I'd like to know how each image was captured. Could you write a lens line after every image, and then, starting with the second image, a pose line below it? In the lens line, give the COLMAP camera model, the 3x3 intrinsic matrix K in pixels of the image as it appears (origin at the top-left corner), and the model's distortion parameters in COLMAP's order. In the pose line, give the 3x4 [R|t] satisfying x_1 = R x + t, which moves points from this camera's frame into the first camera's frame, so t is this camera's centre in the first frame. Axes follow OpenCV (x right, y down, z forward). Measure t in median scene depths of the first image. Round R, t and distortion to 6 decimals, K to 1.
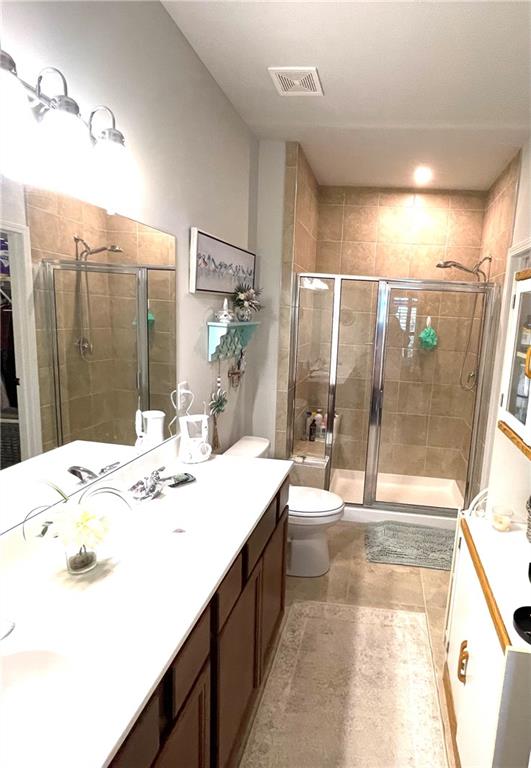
lens RADIAL K [[413.1, 0, 341.7], [0, 413.1, 385.8], [0, 0, 1]] dist [-0.016798, -0.002025]
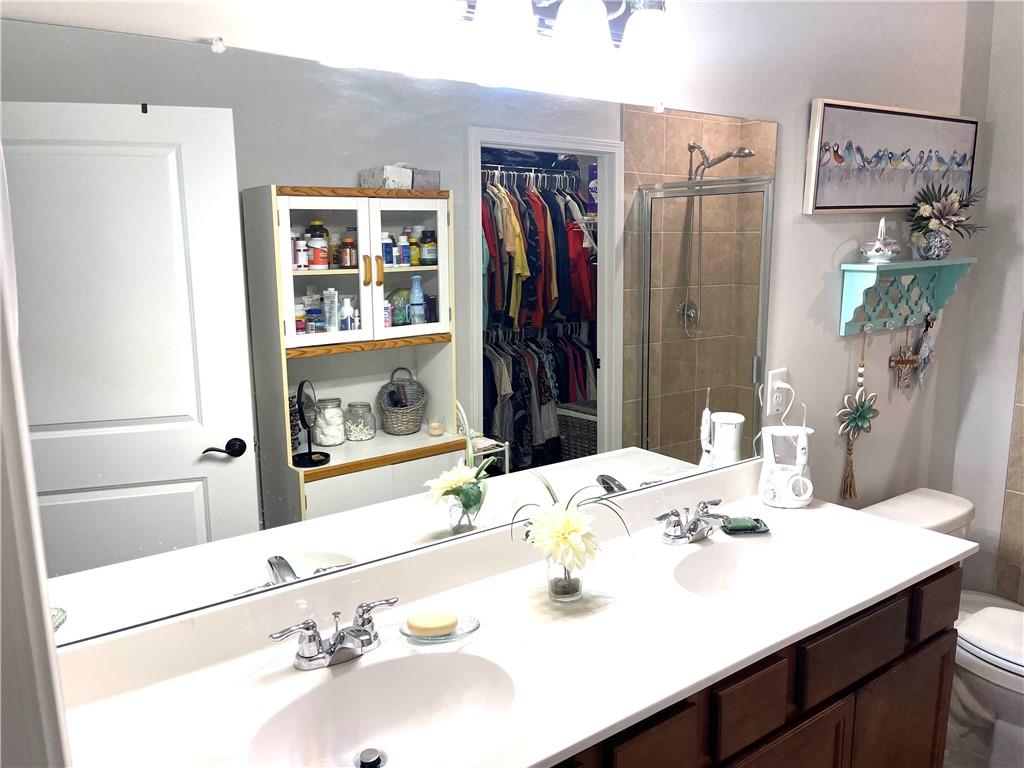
lens RADIAL K [[772.5, 0, 503.2], [0, 772.5, 398.0], [0, 0, 1]] dist [0.023562, -0.018962]
pose [[0.655292, 0.074072, -0.751735, 0.158985], [-0.070233, 0.996844, 0.037002, 0.015871], [0.752104, 0.028549, 0.658426, -0.019717]]
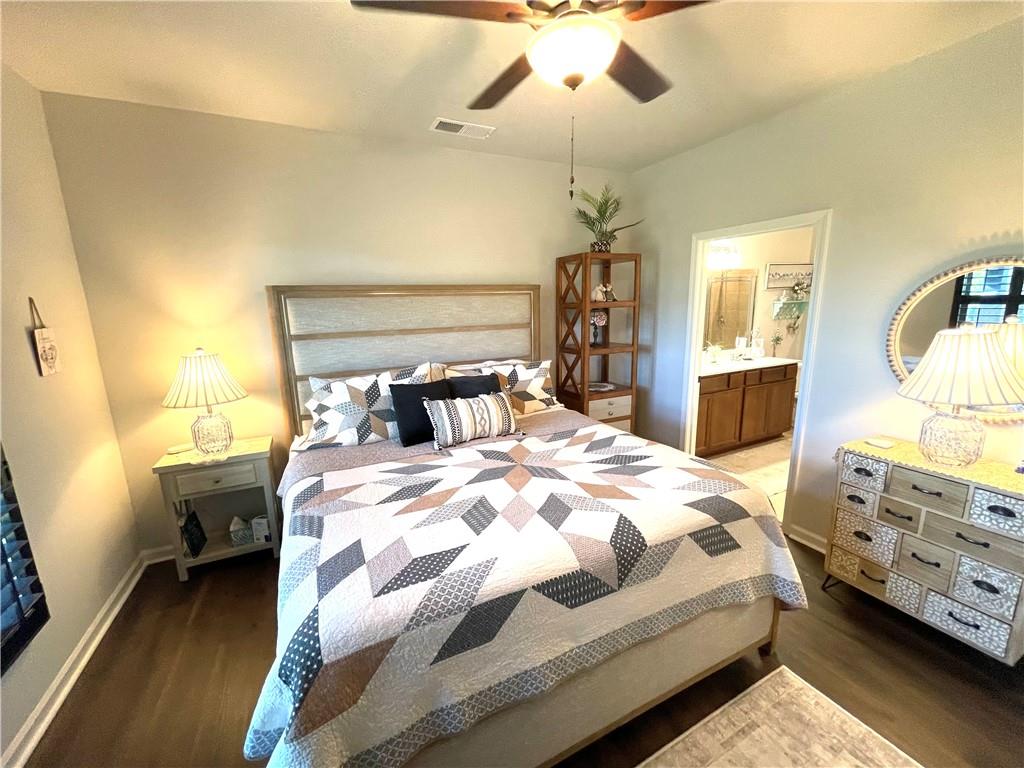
lens RADIAL K [[417.1, 0, 512.1], [0, 417.1, 386.7], [0, 0, 1]] dist [-0.008461, 0.001161]
pose [[0.519568, 0.098560, -0.848725, 0.841297], [-0.083752, 0.994416, 0.064208, 0.261460], [0.850314, 0.037722, 0.524922, -1.293916]]
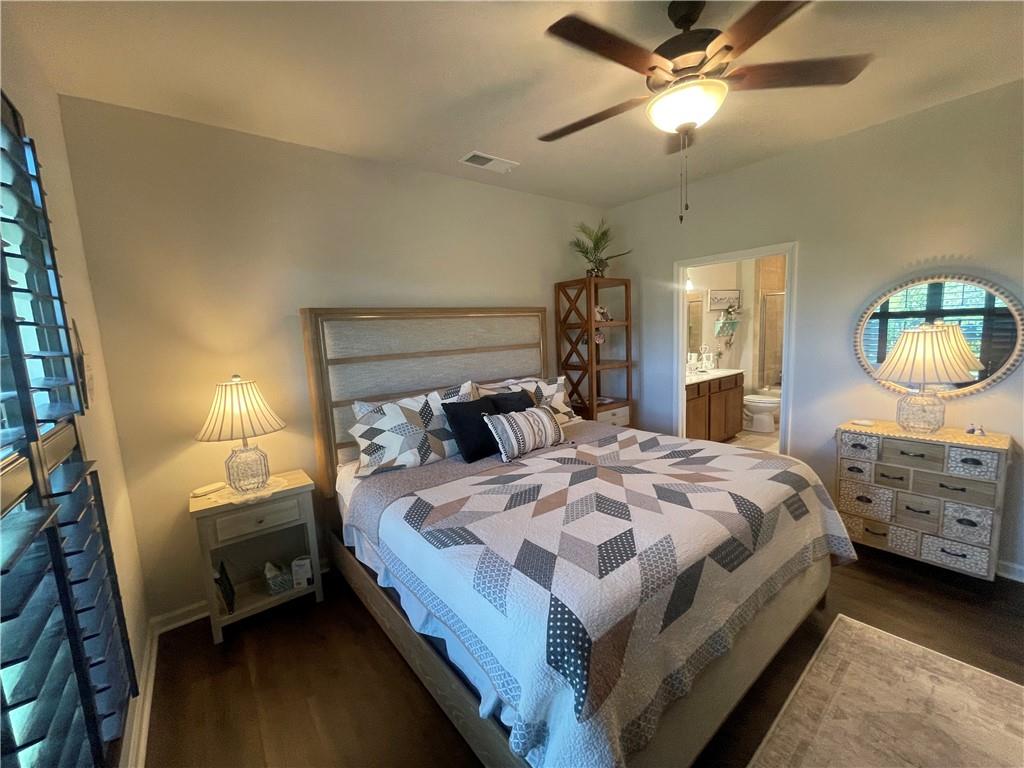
lens RADIAL K [[417.1, 0, 510.6], [0, 417.1, 386.6], [0, 0, 1]] dist [-0.008461, 0.001161]
pose [[0.682894, 0.000093, -0.730518, 0.668445], [-0.026636, 0.999338, -0.024772, 0.330580], [0.730032, 0.036375, 0.682444, -1.606801]]
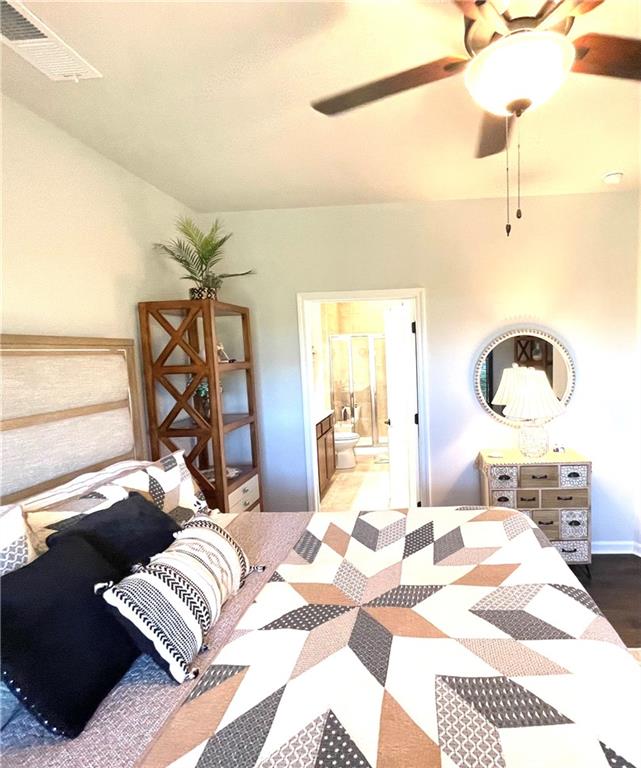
lens RADIAL K [[413.4, 0, 399.1], [0, 413.4, 387.4], [0, 0, 1]] dist [-0.006976, 0.000781]
pose [[0.993830, -0.102806, 0.041622, 0.169553], [0.105667, 0.991671, -0.073645, 0.231164], [-0.033704, 0.077589, 0.996416, -1.397178]]
